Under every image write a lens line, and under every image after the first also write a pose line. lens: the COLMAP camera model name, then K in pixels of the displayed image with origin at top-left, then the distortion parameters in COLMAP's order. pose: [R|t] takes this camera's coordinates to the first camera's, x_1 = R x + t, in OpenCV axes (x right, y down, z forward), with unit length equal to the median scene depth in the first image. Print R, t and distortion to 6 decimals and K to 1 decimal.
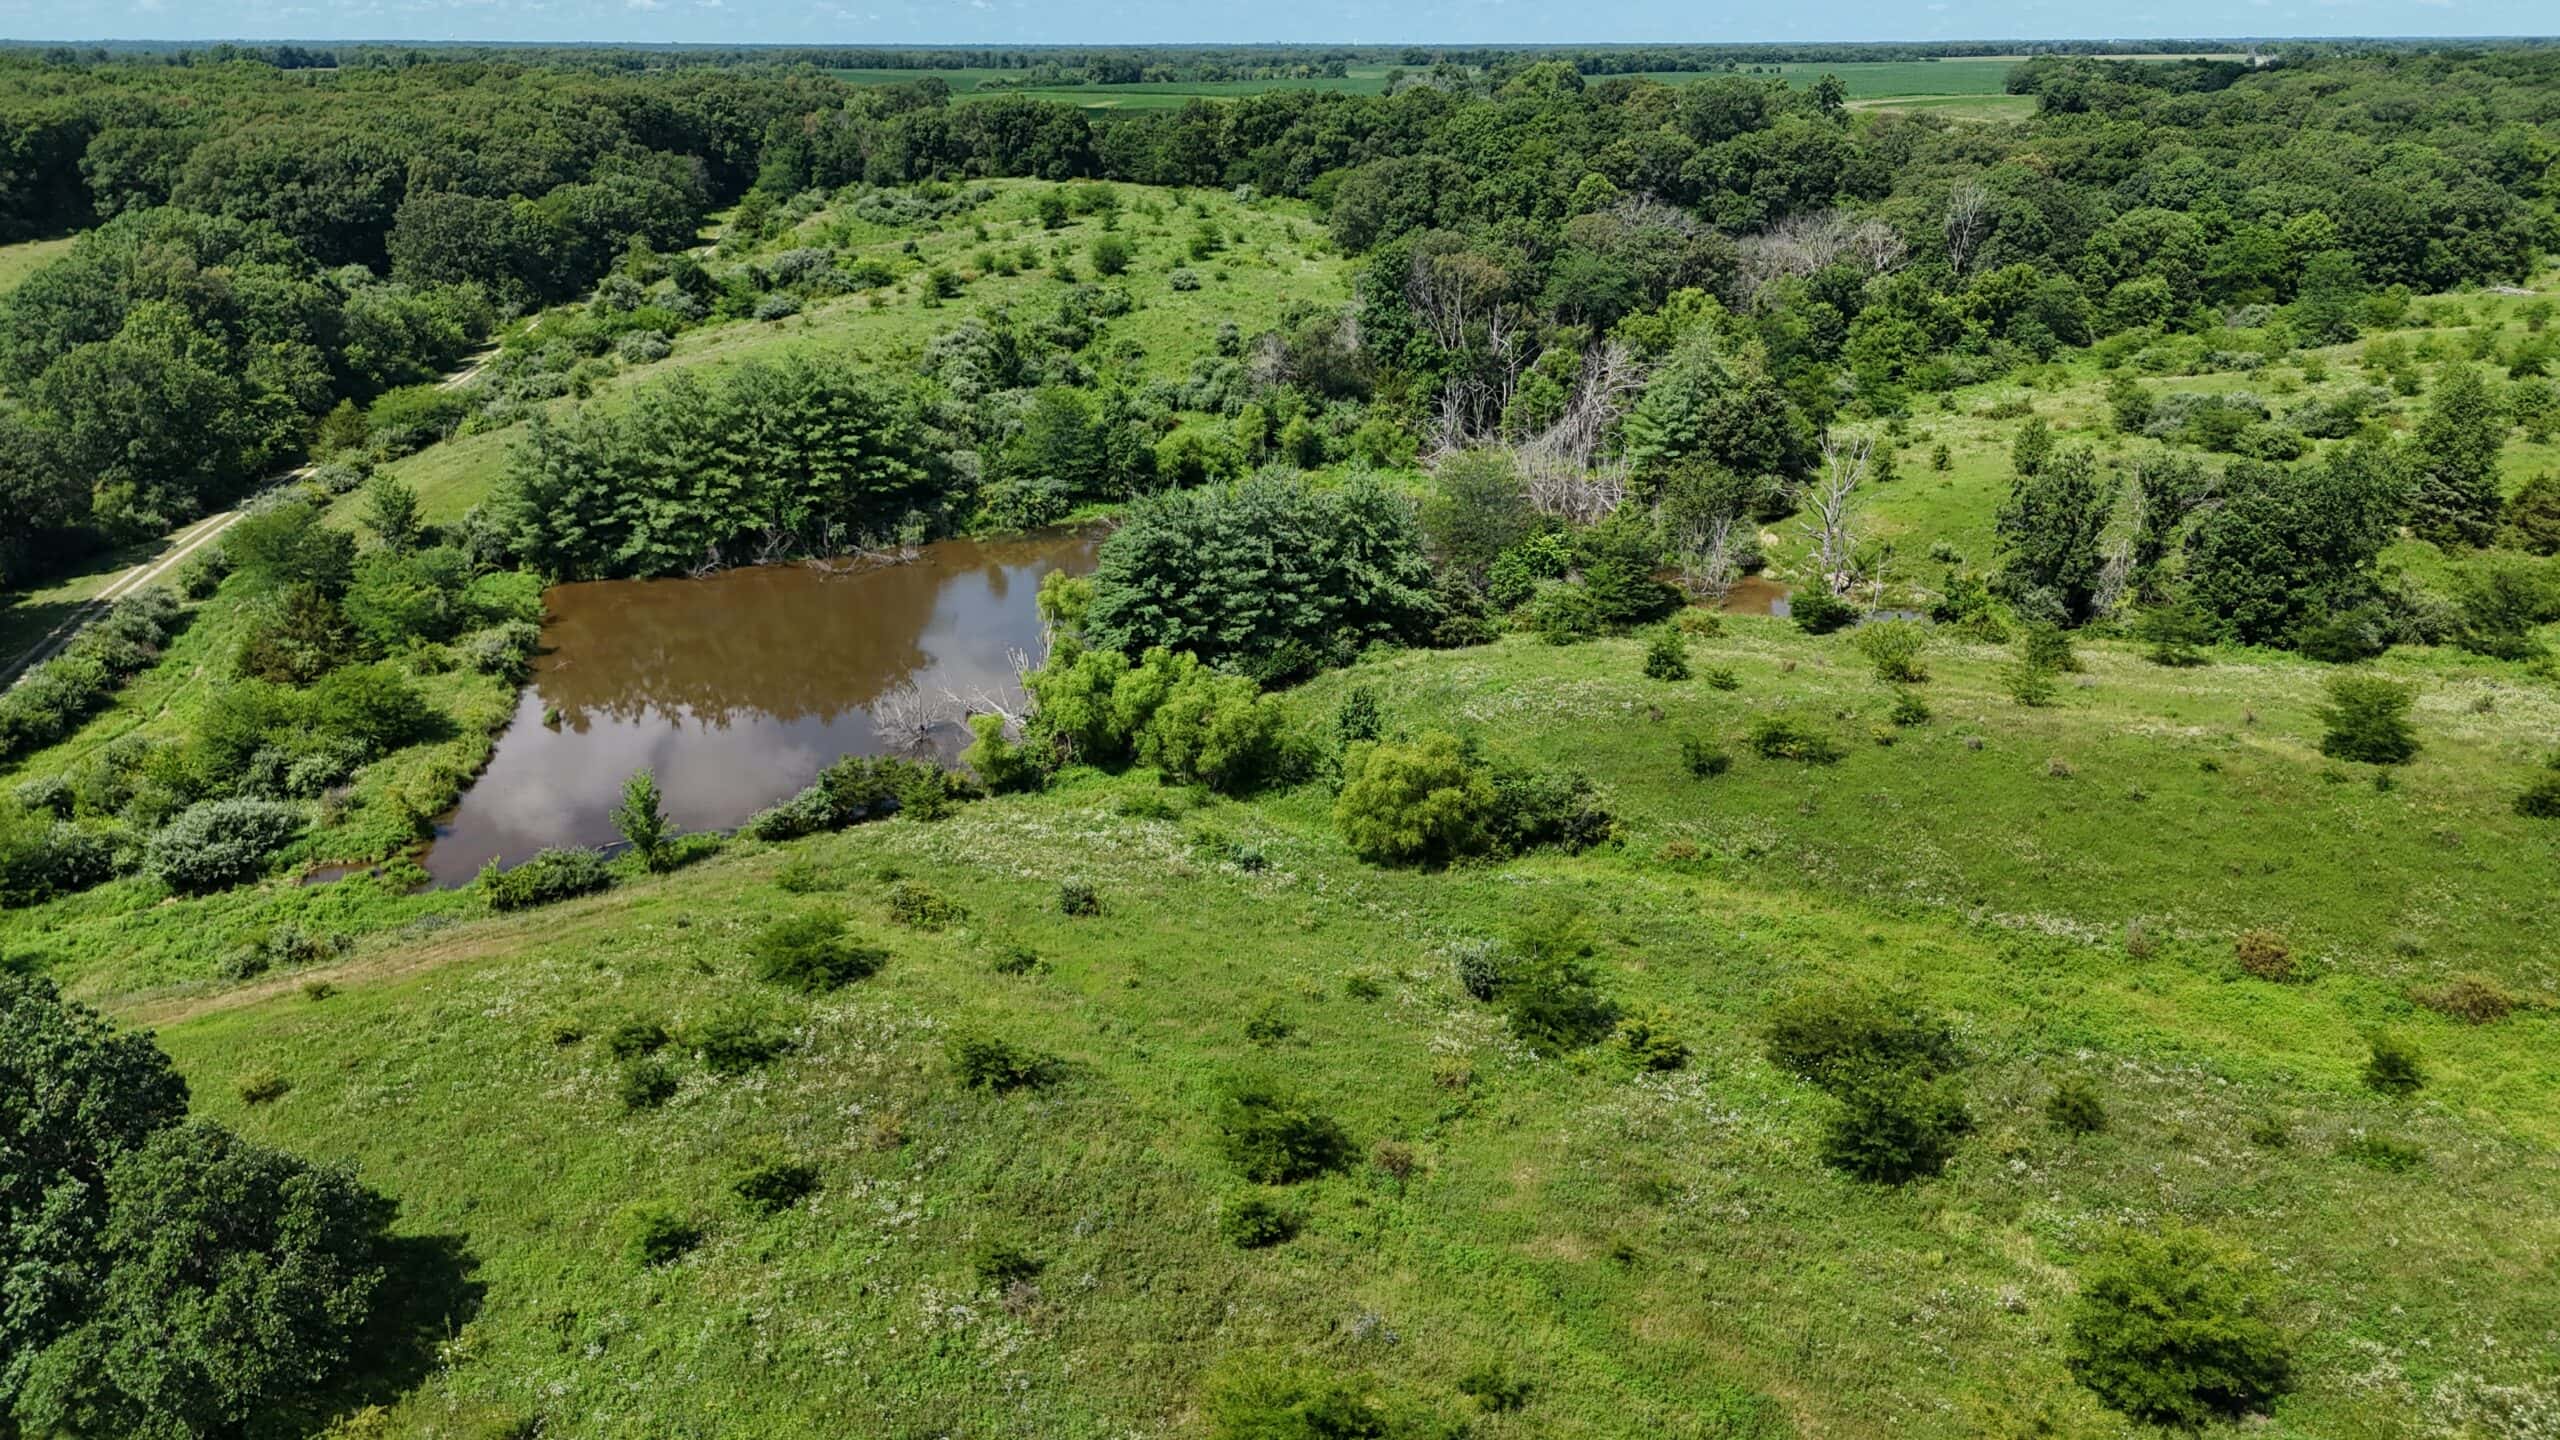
lens RADIAL K [[1898.3, 0, 1278.7], [0, 1898.3, 727.5], [0, 0, 1]] dist [0.075969, -0.069752]
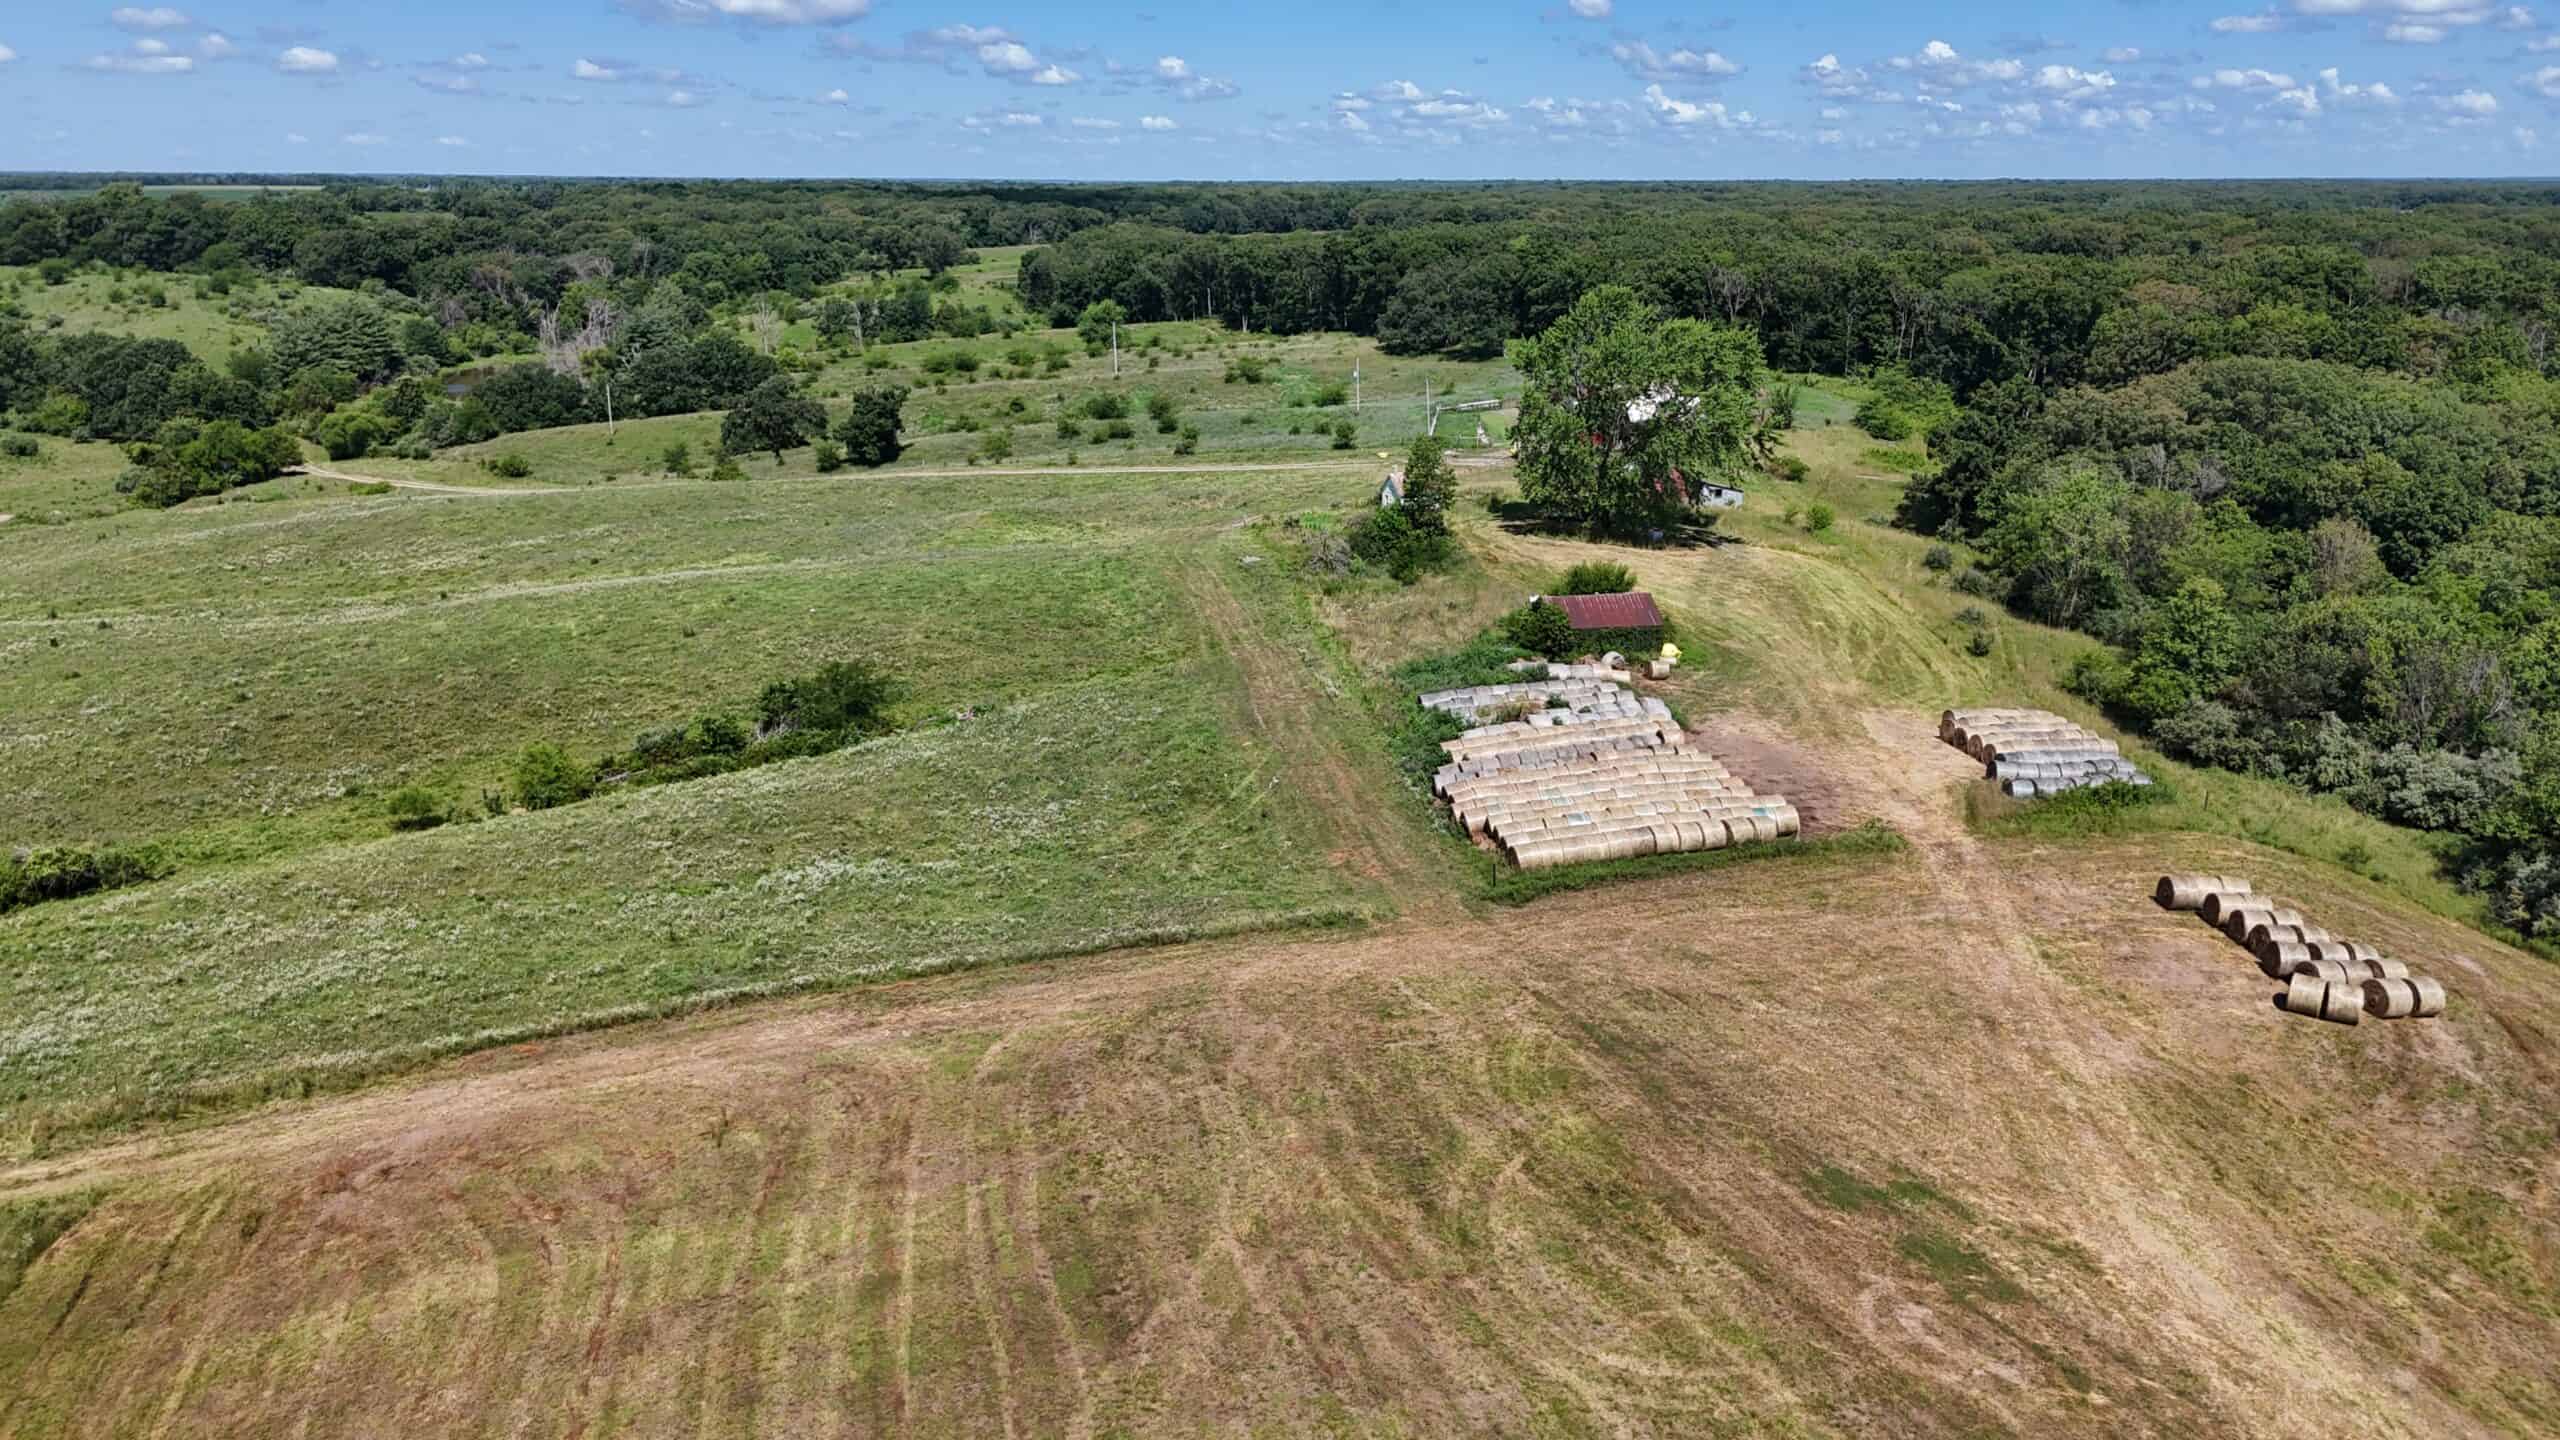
lens RADIAL K [[1898.3, 0, 1281.4], [0, 1898.3, 730.9], [0, 0, 1]] dist [0.075969, -0.069752]
pose [[0.621334, -0.218179, 0.752557, -1.085079], [0.263987, 0.962588, 0.061115, 0.353873], [-0.737736, 0.160693, 0.655686, -0.977763]]
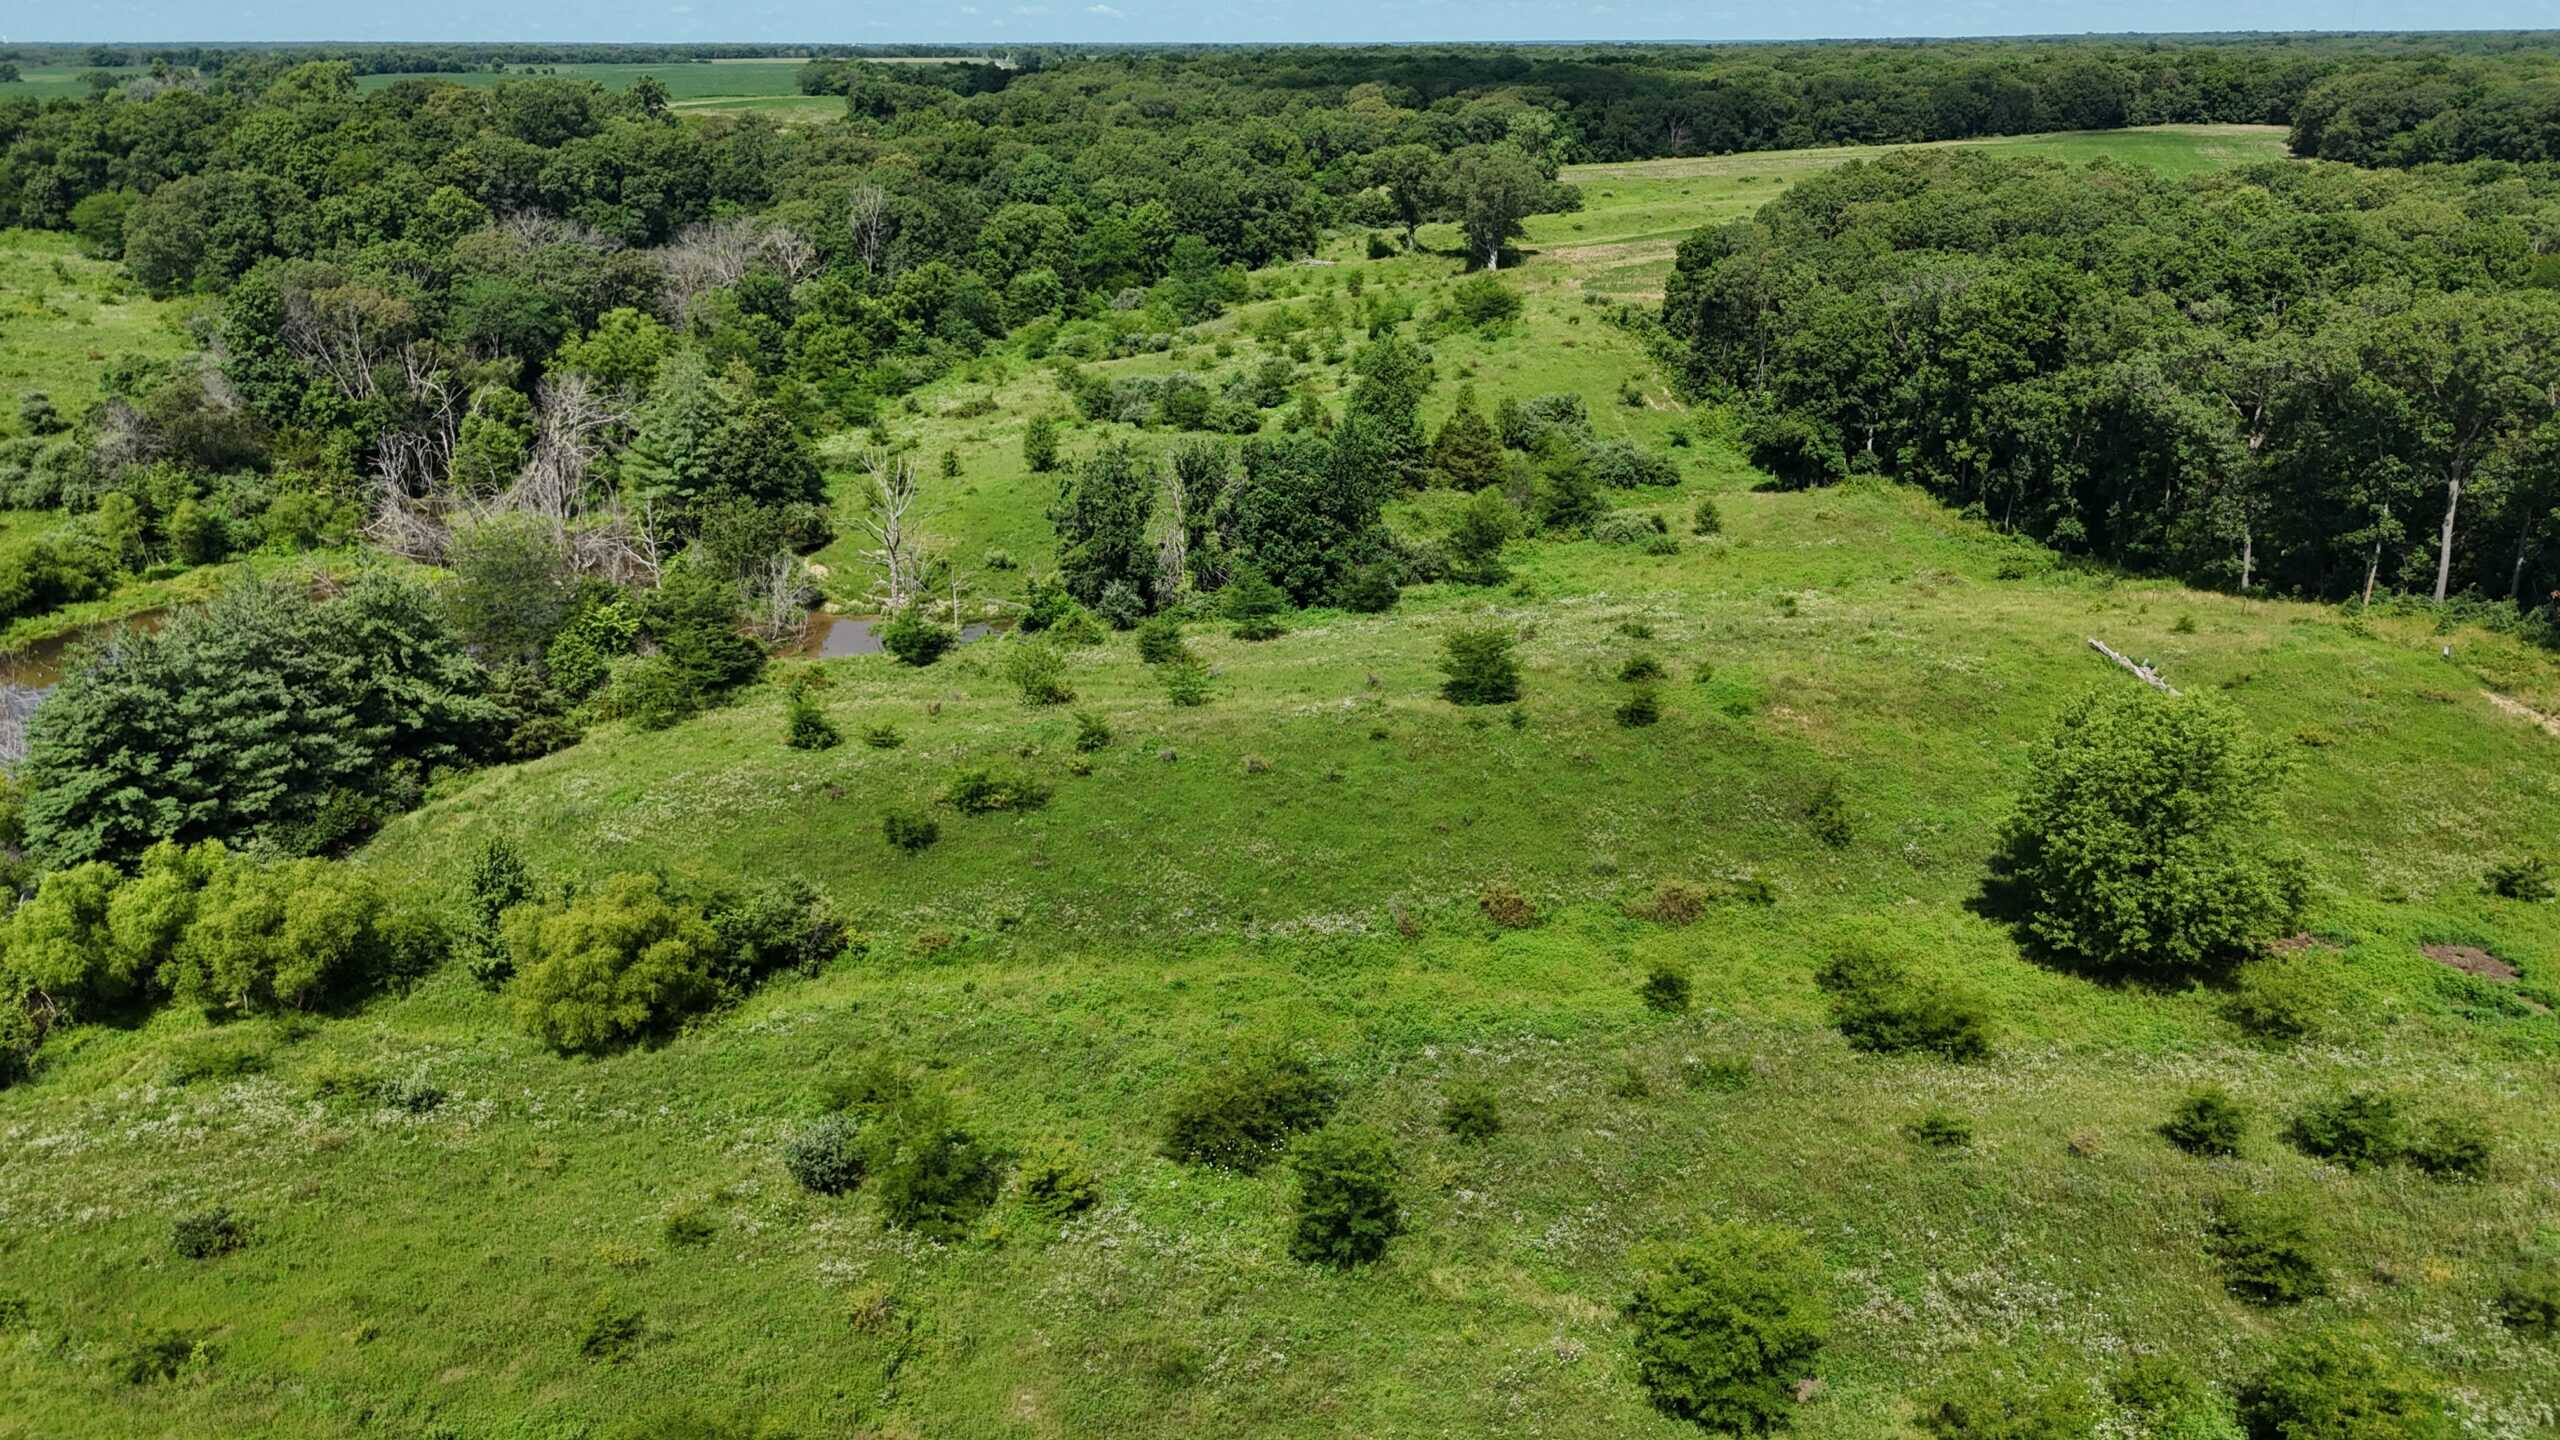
lens RADIAL K [[1898.3, 0, 1278.0], [0, 1898.3, 722.0], [0, 0, 1]] dist [0.075969, -0.069752]
pose [[0.829180, -0.192017, 0.524967, -0.047448], [0.193787, 0.979652, 0.052243, -0.023332], [-0.524316, 0.058413, 0.849518, 0.067041]]
